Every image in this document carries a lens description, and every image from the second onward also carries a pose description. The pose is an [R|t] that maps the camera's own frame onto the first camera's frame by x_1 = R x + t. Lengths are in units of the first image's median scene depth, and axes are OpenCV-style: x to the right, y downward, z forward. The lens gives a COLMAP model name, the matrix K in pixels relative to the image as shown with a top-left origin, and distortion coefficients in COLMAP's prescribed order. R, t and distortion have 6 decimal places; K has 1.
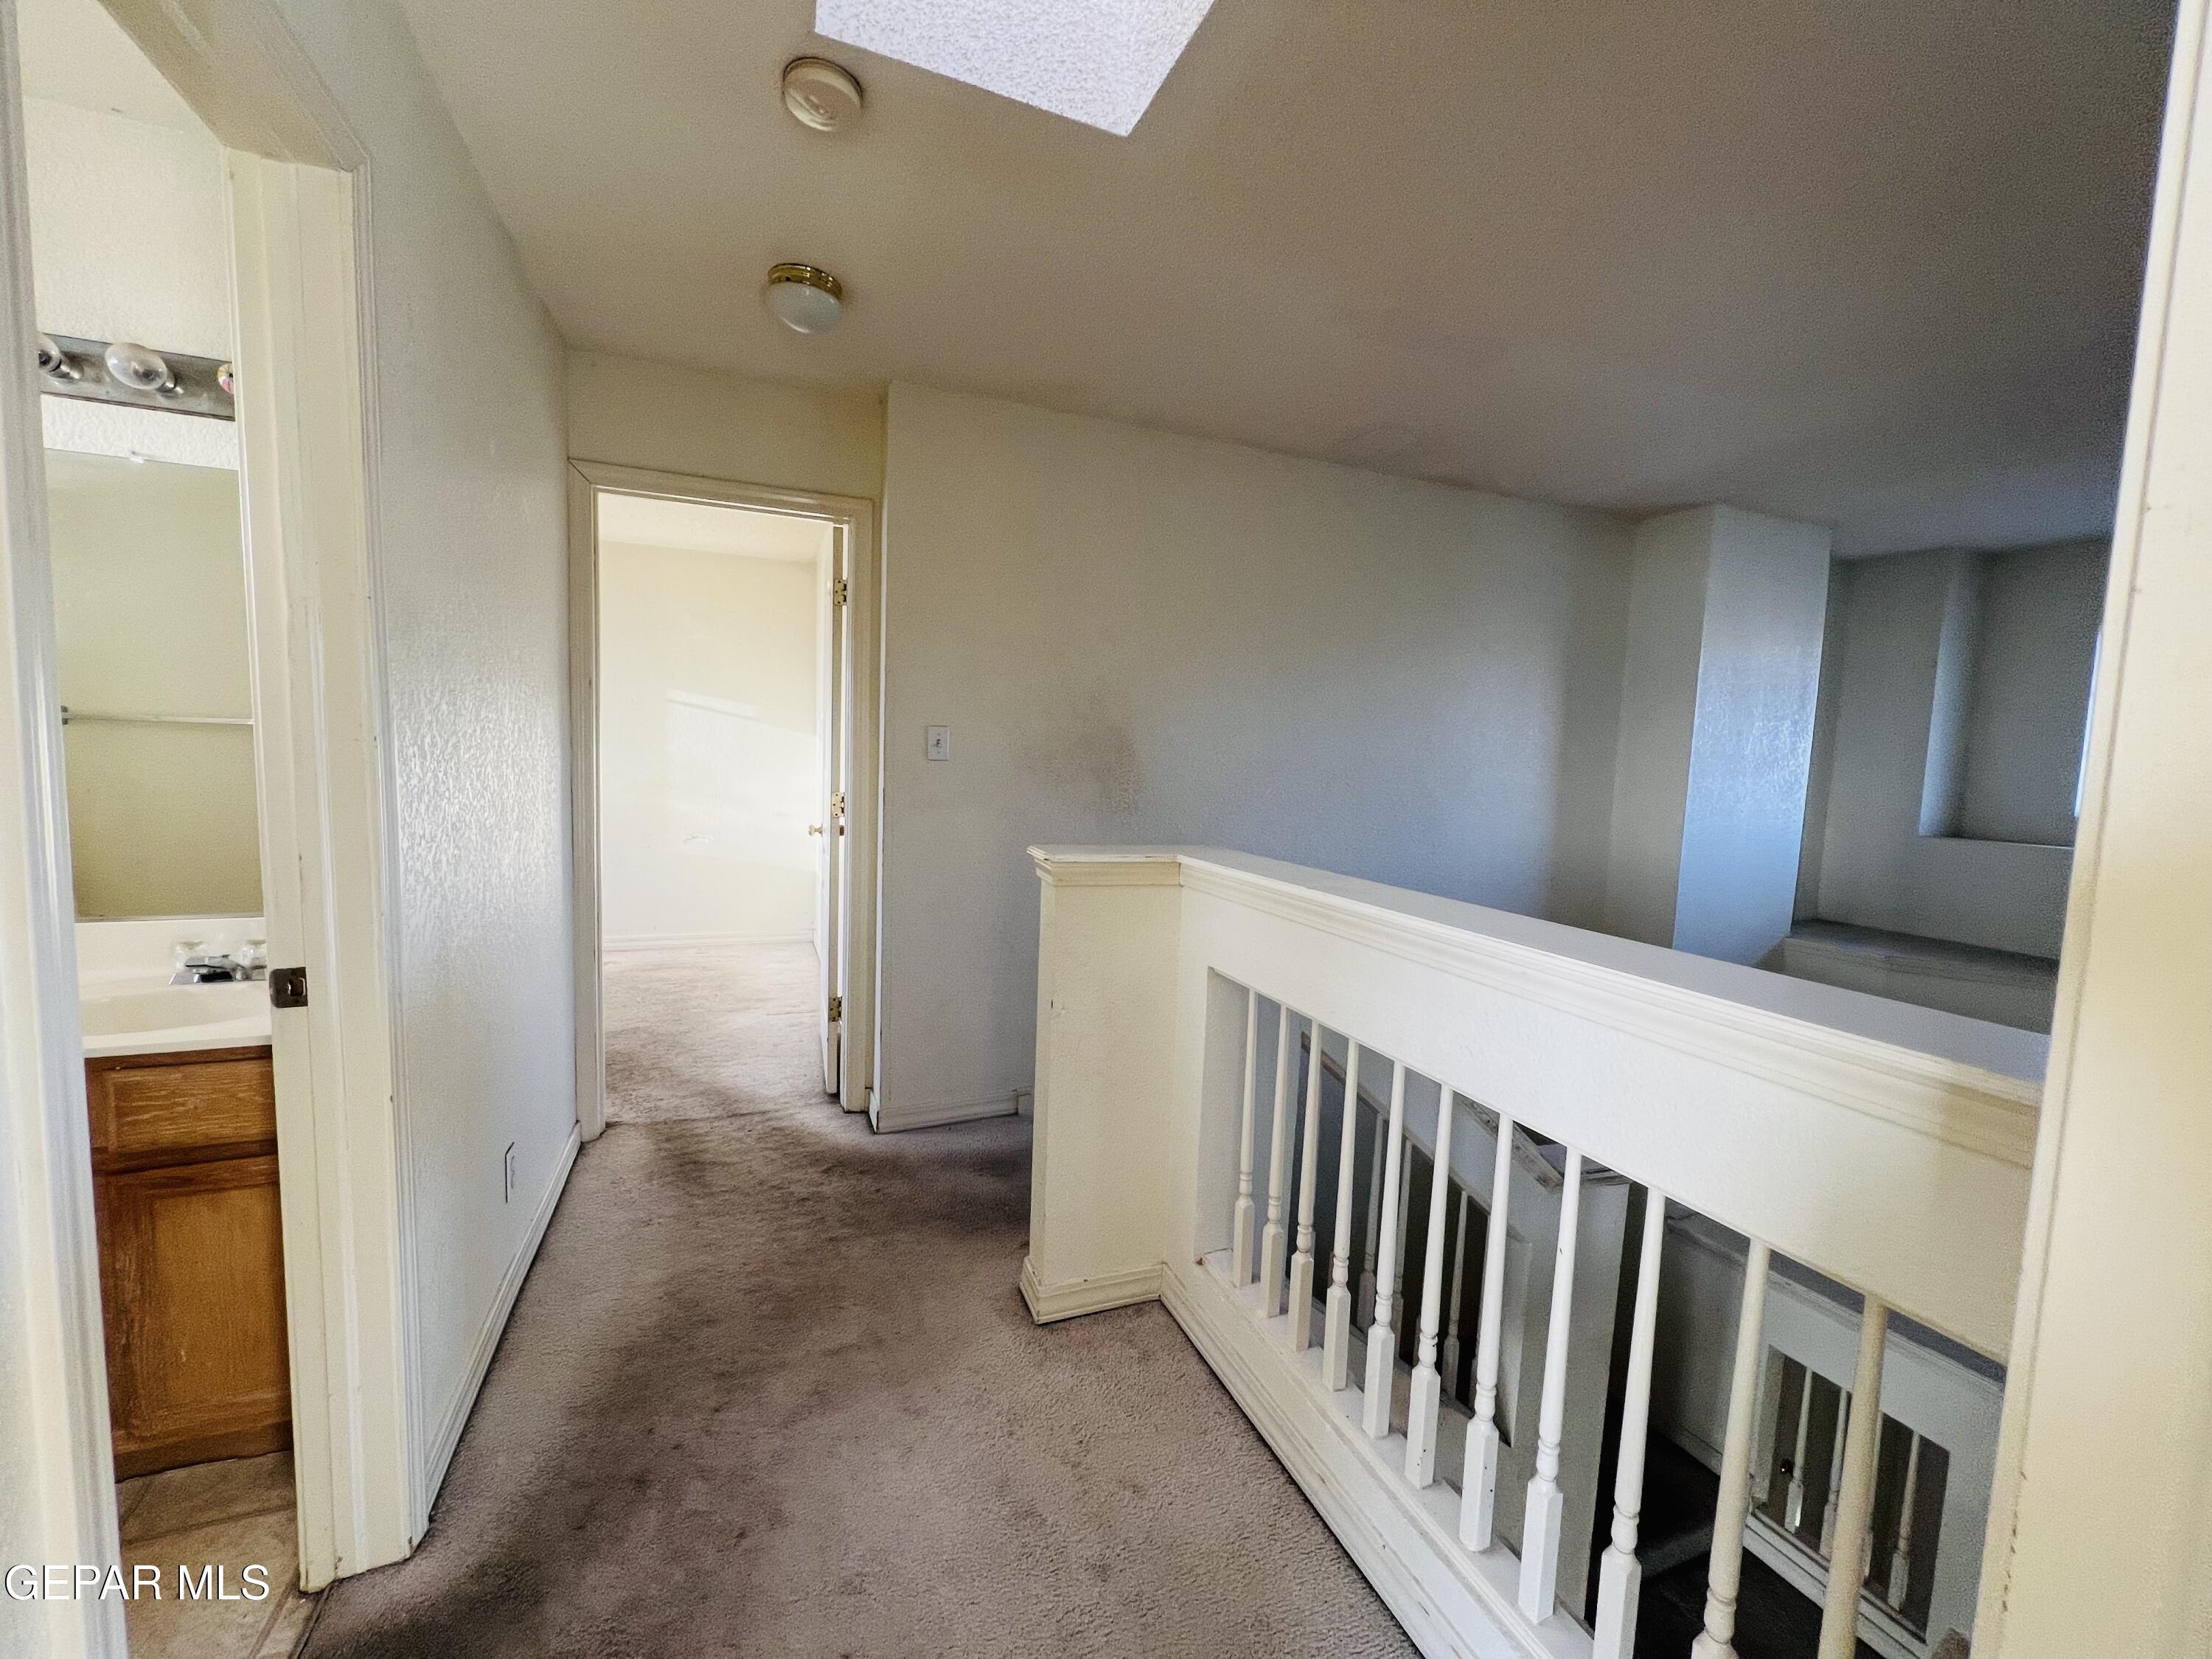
lens RADIAL K [[887.7, 0, 1097.5], [0, 887.7, 830.3], [0, 0, 1]] dist [0.003371, 0.000344]
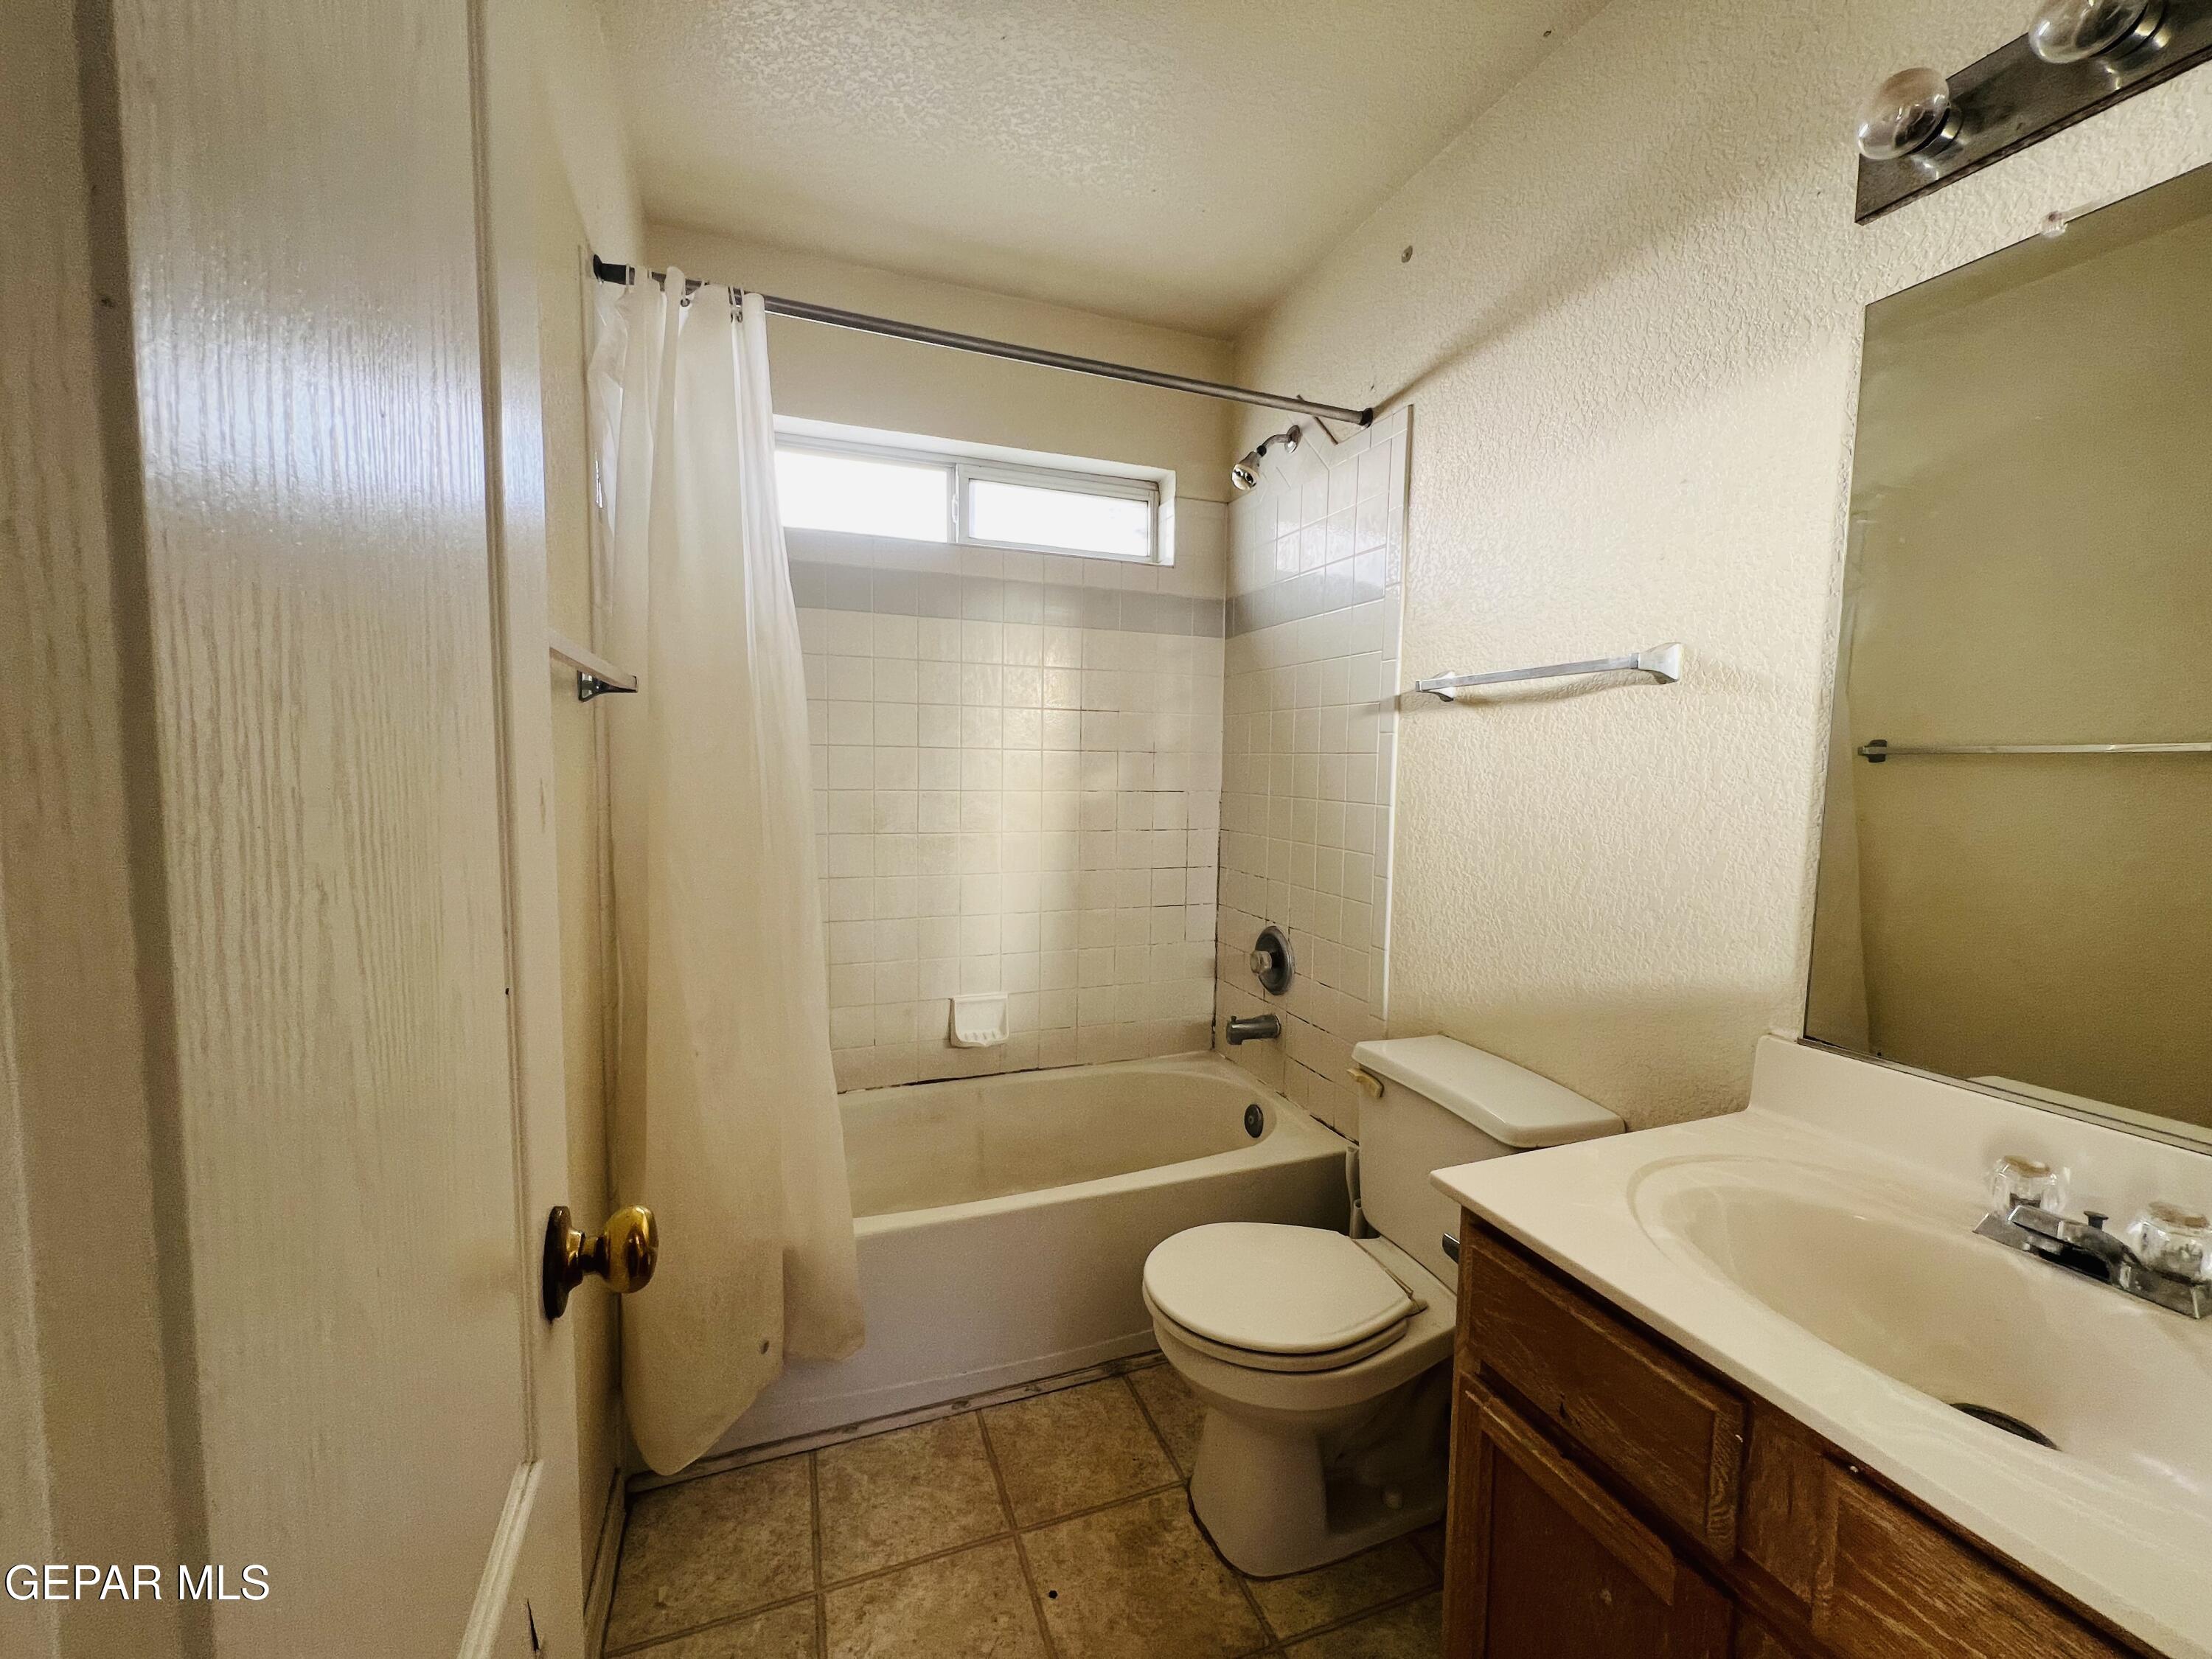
lens RADIAL K [[887.7, 0, 1092.9], [0, 887.7, 832.5], [0, 0, 1]] dist [0.003371, 0.000344]
pose [[-0.022833, 0.023066, -0.999473, -0.521533], [-0.108213, 0.993803, 0.025407, -0.019853], [0.993865, 0.108736, -0.020195, 0.478342]]
